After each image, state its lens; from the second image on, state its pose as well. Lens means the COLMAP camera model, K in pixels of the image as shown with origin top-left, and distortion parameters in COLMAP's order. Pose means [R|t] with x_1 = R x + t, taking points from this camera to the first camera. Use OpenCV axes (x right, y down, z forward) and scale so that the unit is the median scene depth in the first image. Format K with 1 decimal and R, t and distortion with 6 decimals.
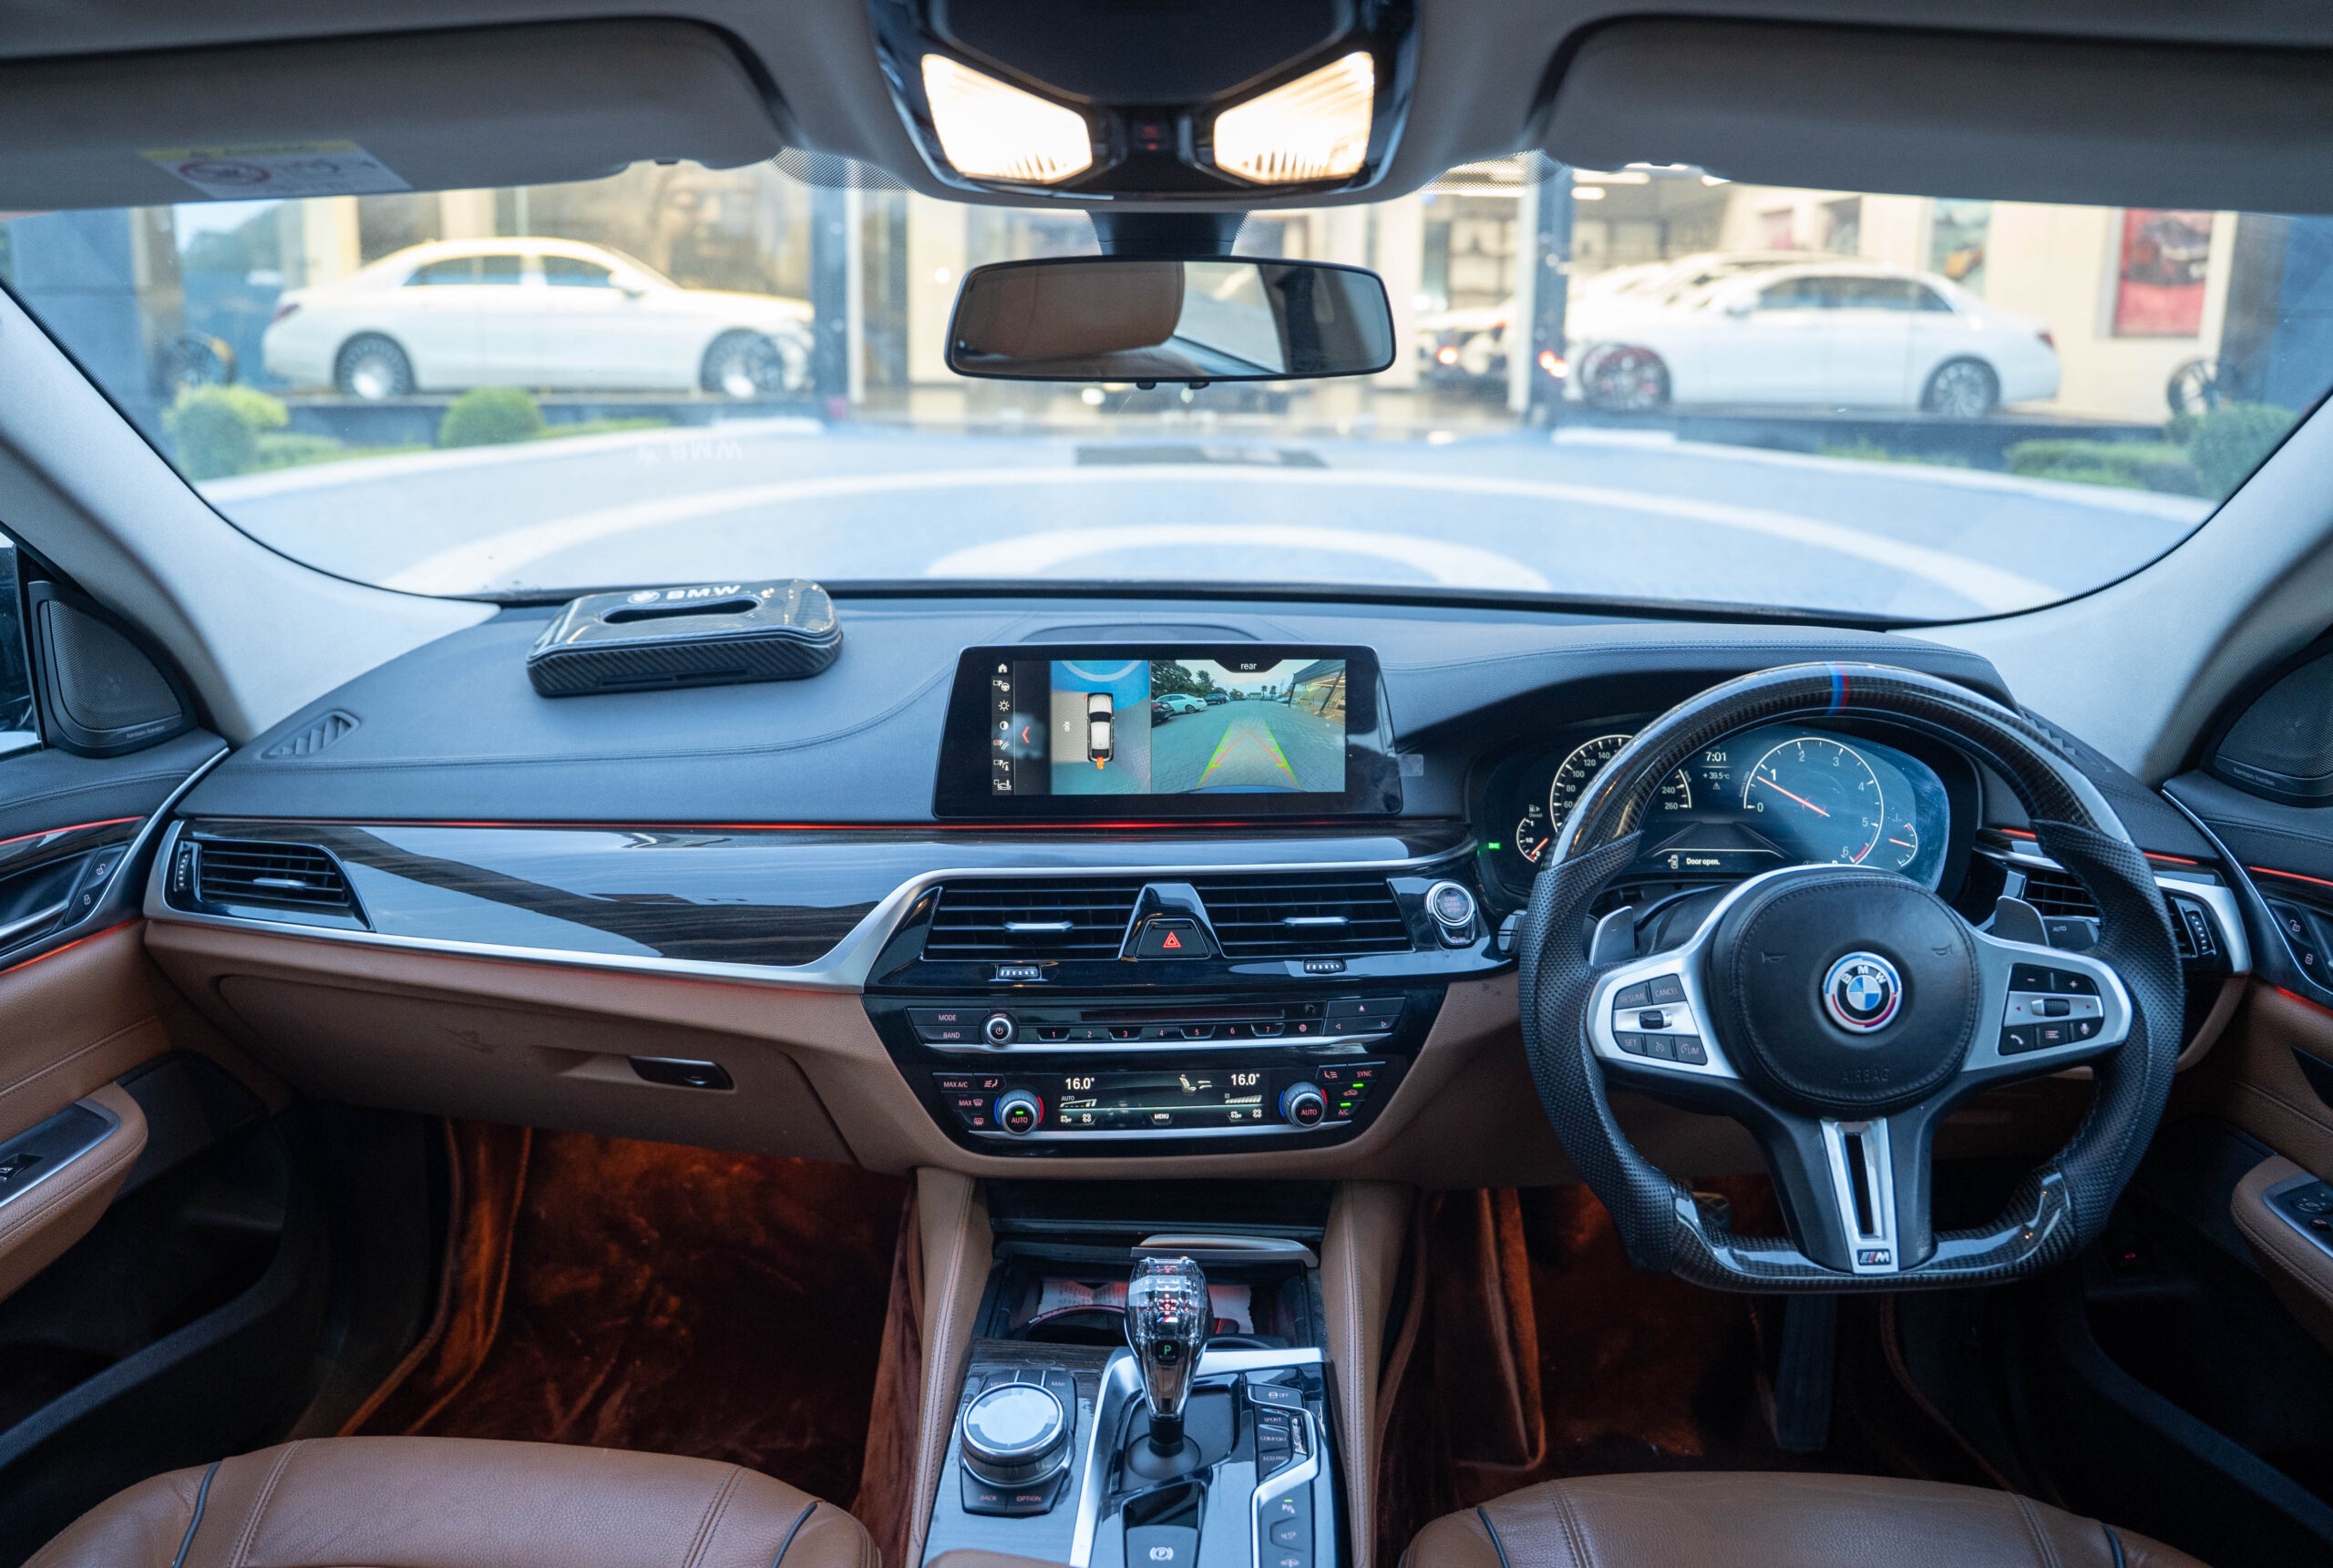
lens RADIAL K [[1718.3, 0, 1128.6], [0, 1718.3, 756.3], [0, 0, 1]] dist [-0.124083, 0.072686]
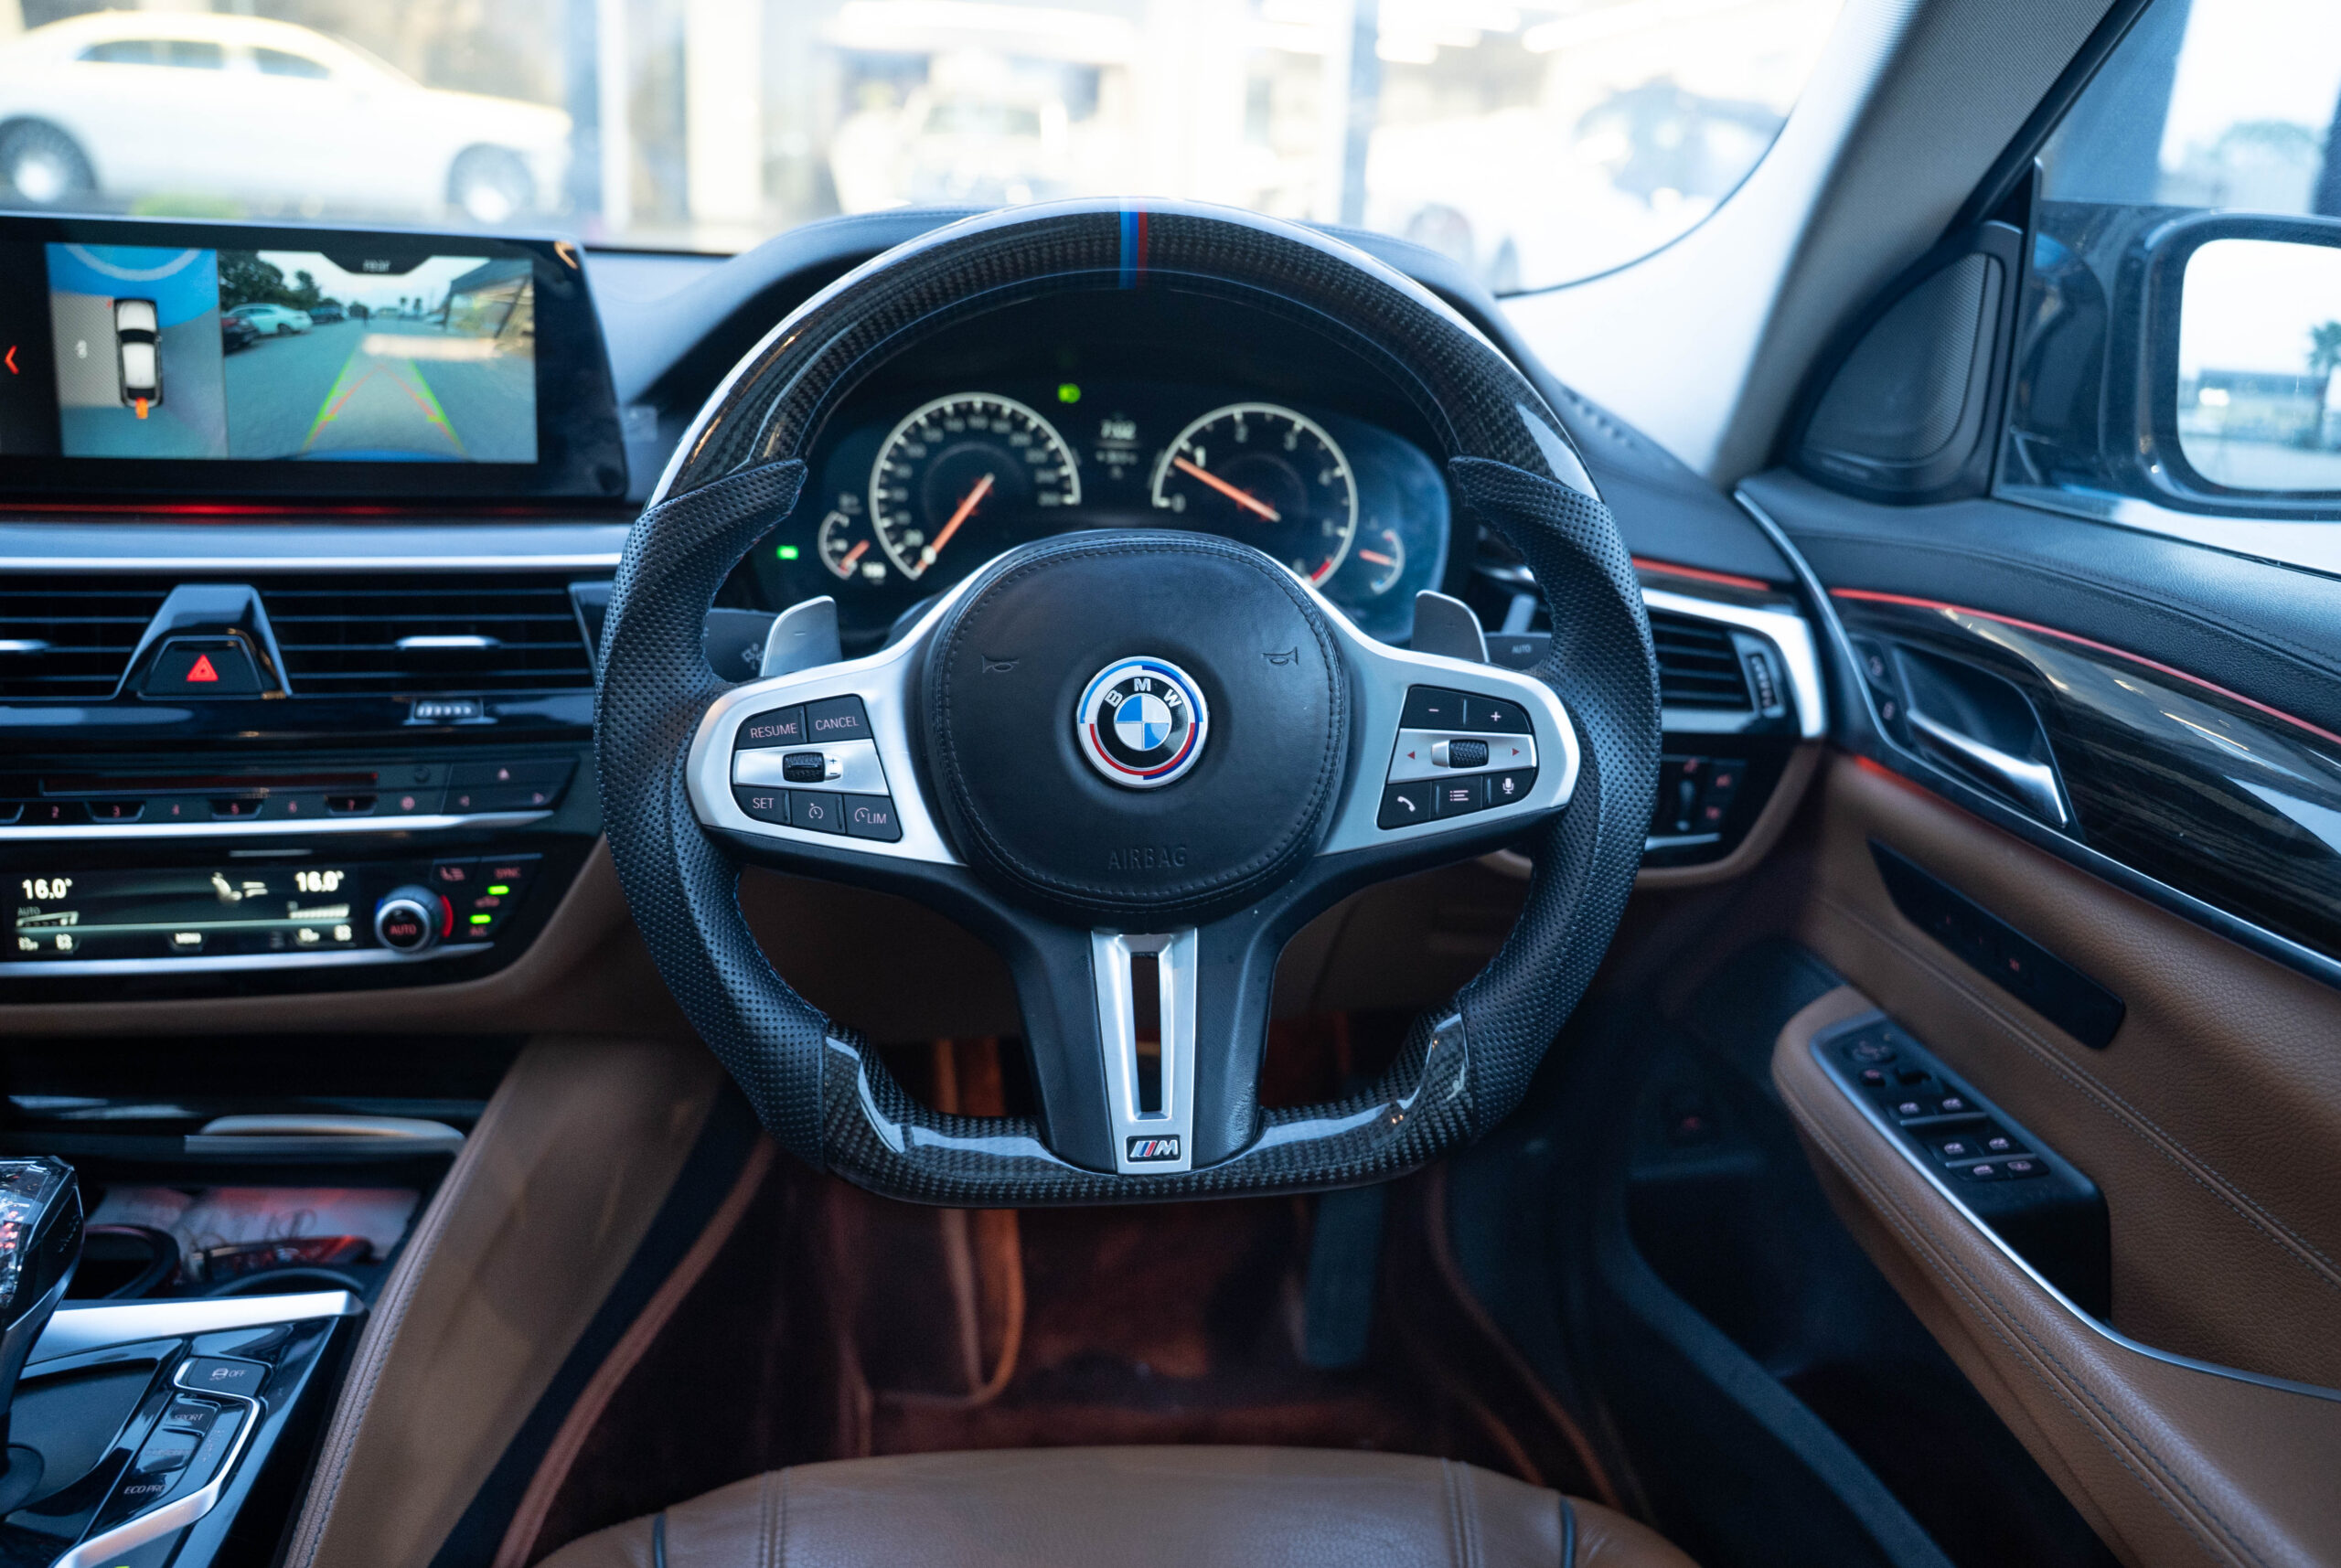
lens RADIAL K [[1724.2, 0, 1236.5], [0, 1724.2, 800.4], [0, 0, 1]] dist [-0.124083, 0.072686]
pose [[0.985434, -0.004481, 0.170002, 0.295171], [-0.013366, 0.994520, 0.103692, 0.083927], [-0.169535, -0.104454, 0.979973, 0.305089]]
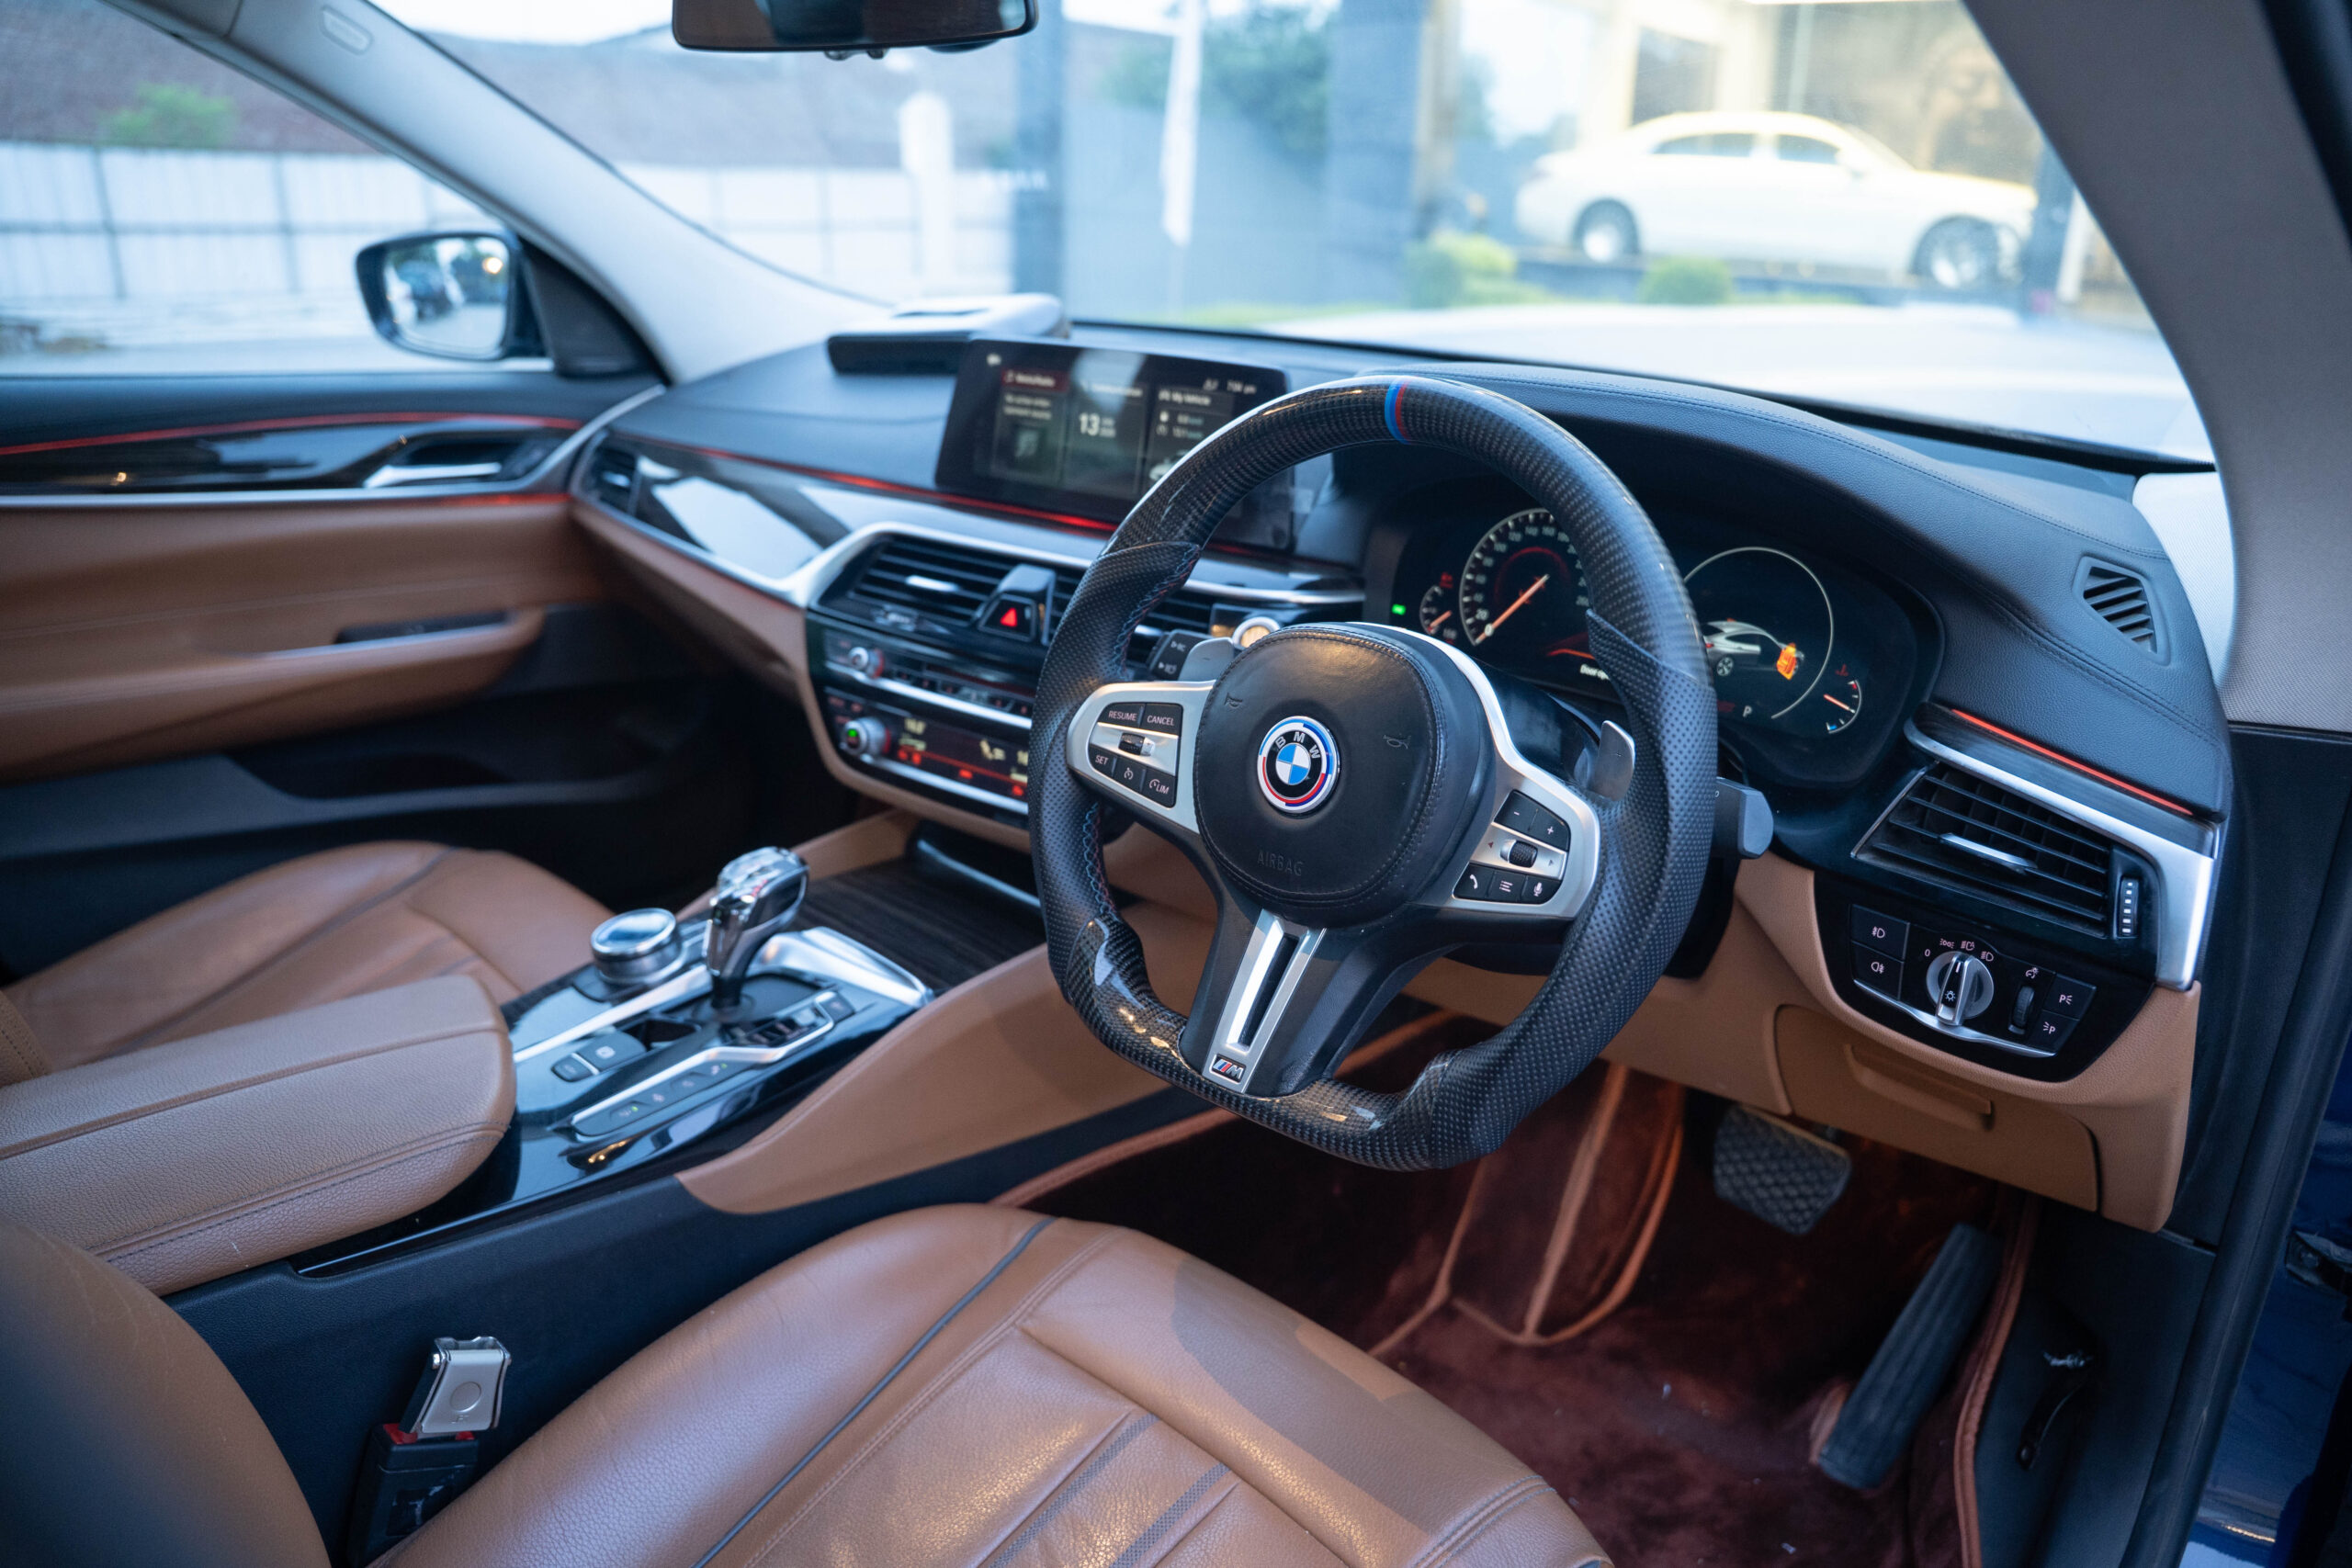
lens RADIAL K [[1576.4, 0, 1190.0], [0, 1576.4, 776.1], [0, 0, 1]] dist [-0.089722, 0.004947]
pose [[0.767772, 0.238089, -0.594845, 0.699119], [-0.175456, 0.971034, 0.162197, 0.023581], [0.616232, -0.020161, 0.787307, 0.287159]]
